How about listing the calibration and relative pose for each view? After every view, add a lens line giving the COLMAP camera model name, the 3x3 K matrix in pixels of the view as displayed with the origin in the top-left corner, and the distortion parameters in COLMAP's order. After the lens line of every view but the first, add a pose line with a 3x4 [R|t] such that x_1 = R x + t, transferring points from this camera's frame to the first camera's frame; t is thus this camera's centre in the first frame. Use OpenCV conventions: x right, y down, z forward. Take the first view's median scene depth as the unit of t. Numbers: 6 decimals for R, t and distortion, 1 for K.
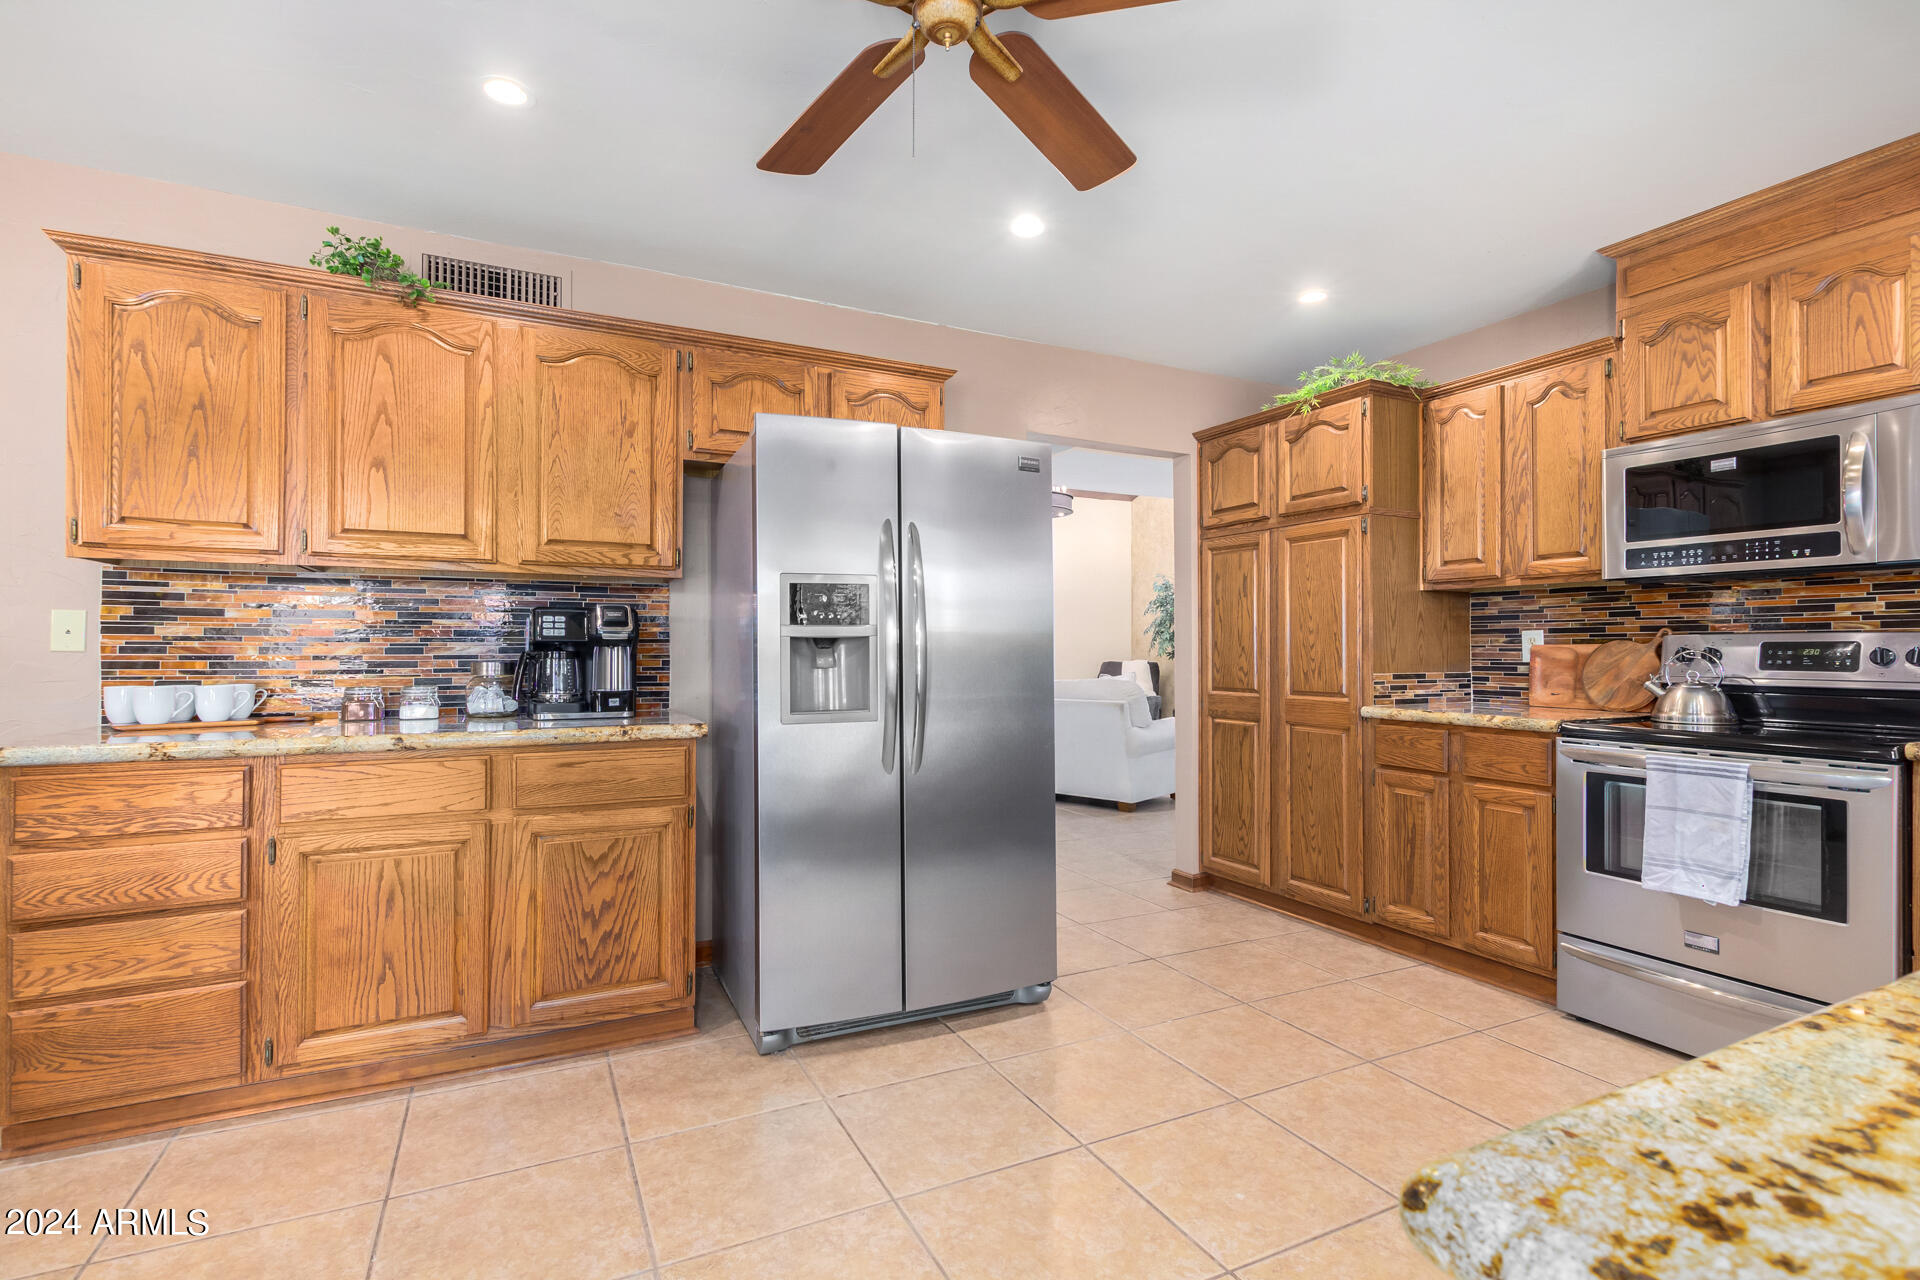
lens RADIAL K [[897.6, 0, 954.2], [0, 897.6, 643.8], [0, 0, 1]] dist [0.012683, -0.006575]
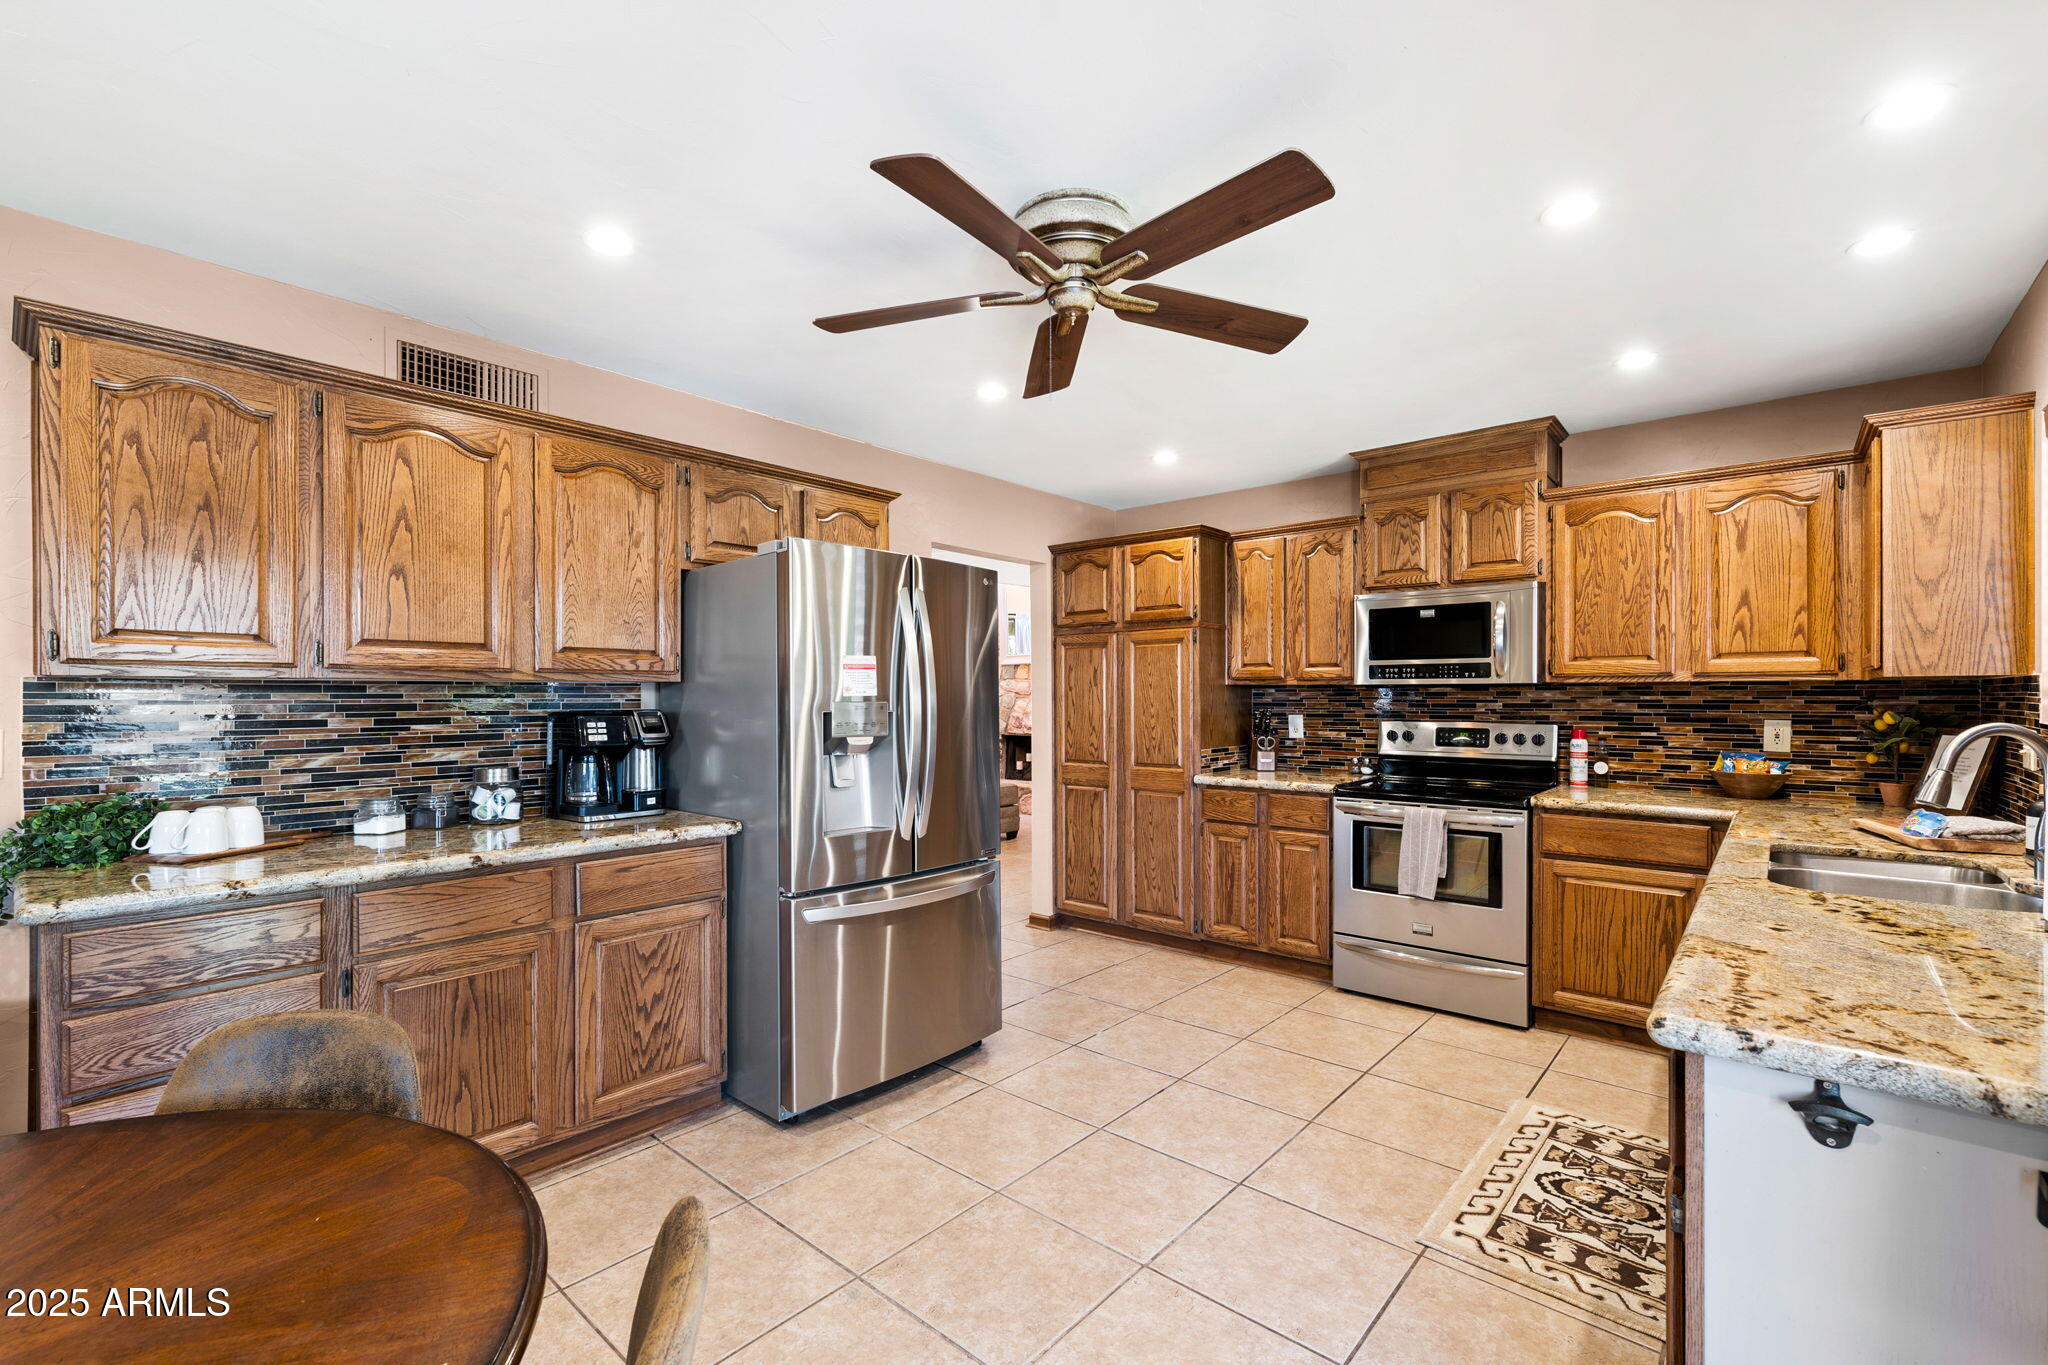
lens RADIAL K [[897.6, 0, 1012.6], [0, 897.6, 695.7], [0, 0, 1]] dist [-0.000559, 0.000191]
pose [[0.924129, -0.000802, 0.382079, -0.337321], [-0.001435, 0.999983, 0.005570, -0.061852], [-0.382077, -0.005696, 0.924113, -0.117459]]
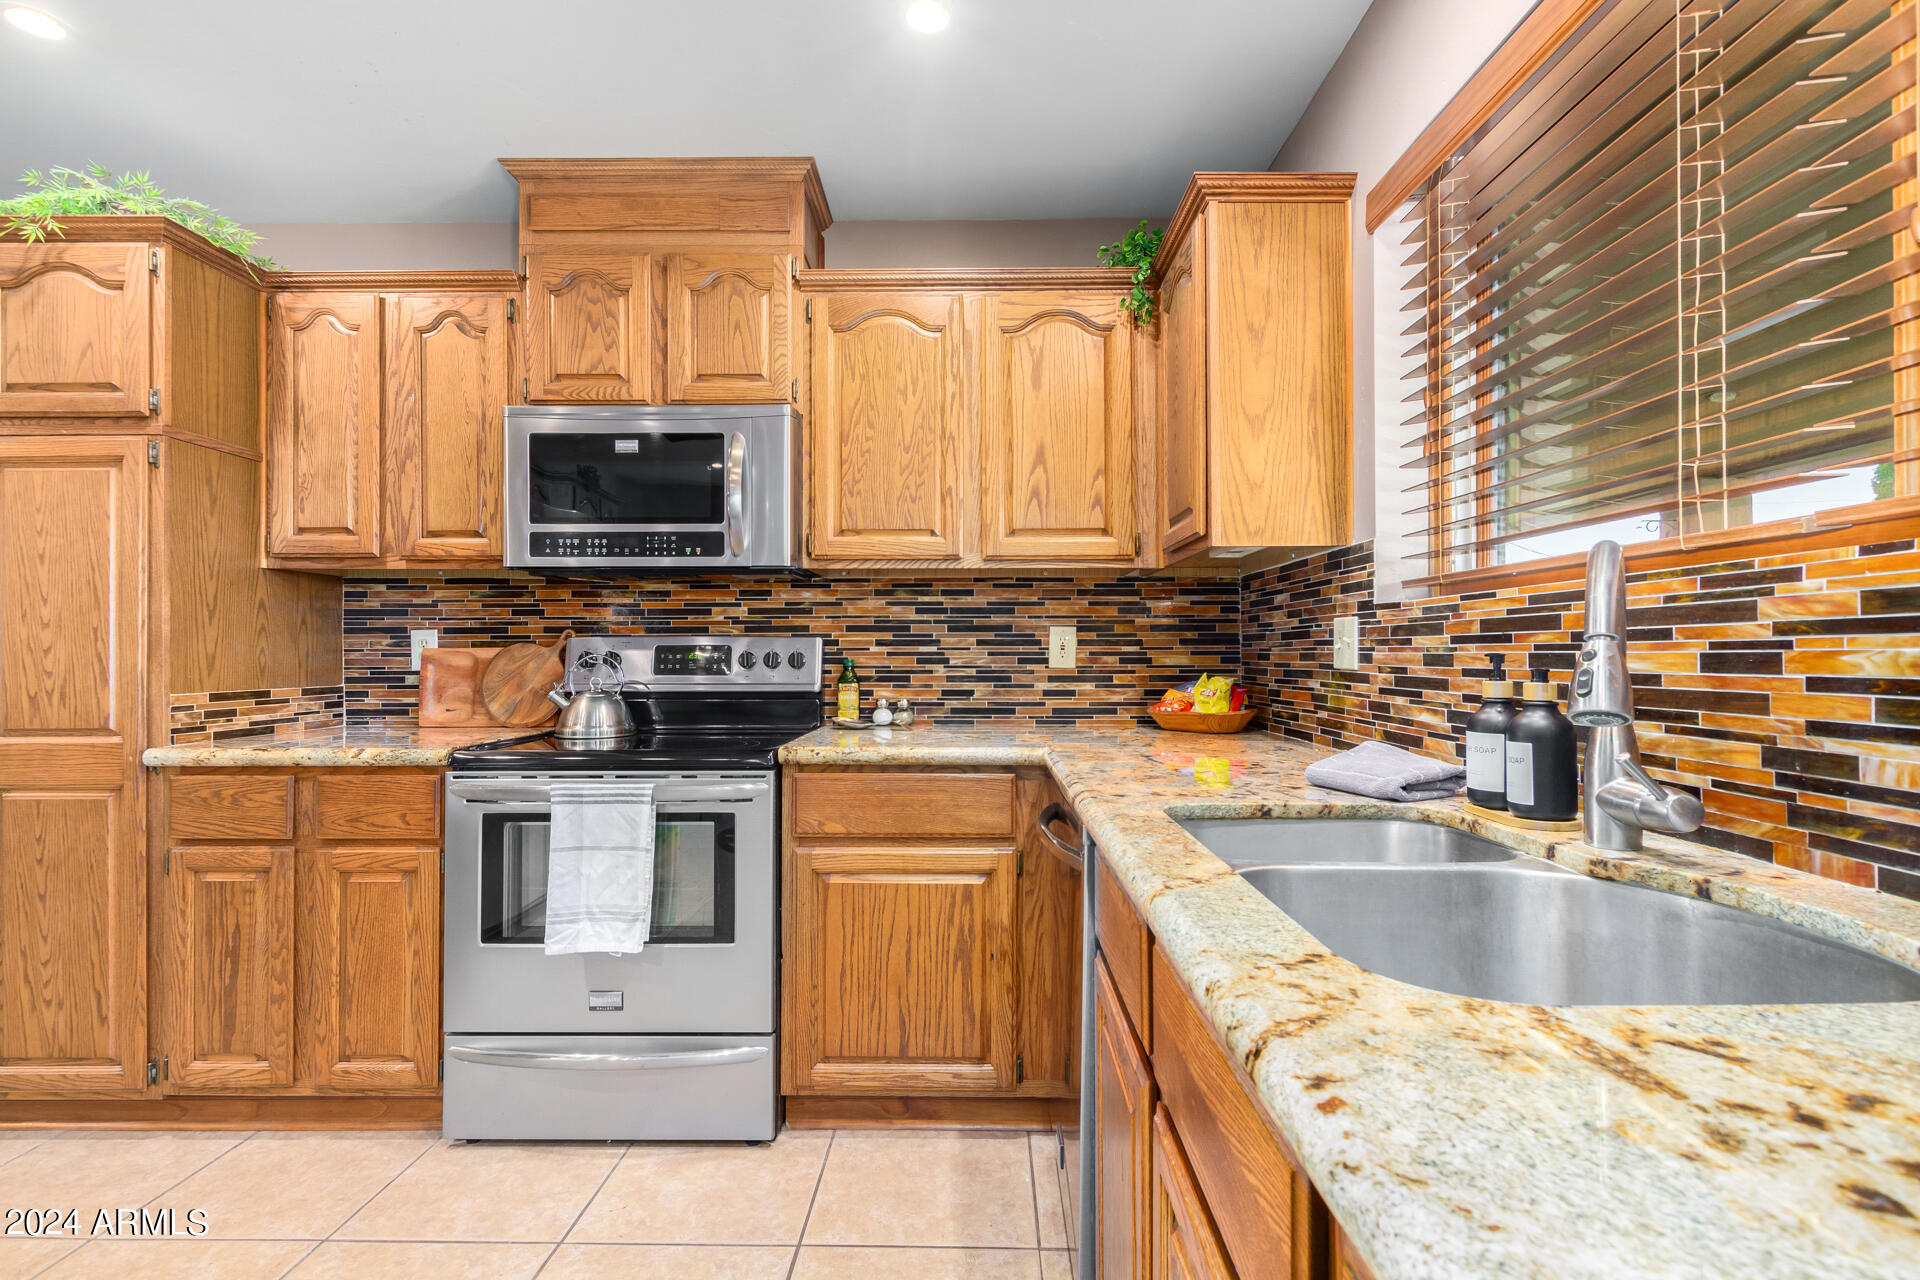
lens RADIAL K [[897.6, 0, 954.2], [0, 897.6, 643.8], [0, 0, 1]] dist [0.012683, -0.006575]
pose [[0.471199, 0.006510, 0.882003, 0.202728], [-0.001709, 0.999978, -0.006468, 0.001802], [-0.882025, 0.001540, 0.471200, 0.270518]]
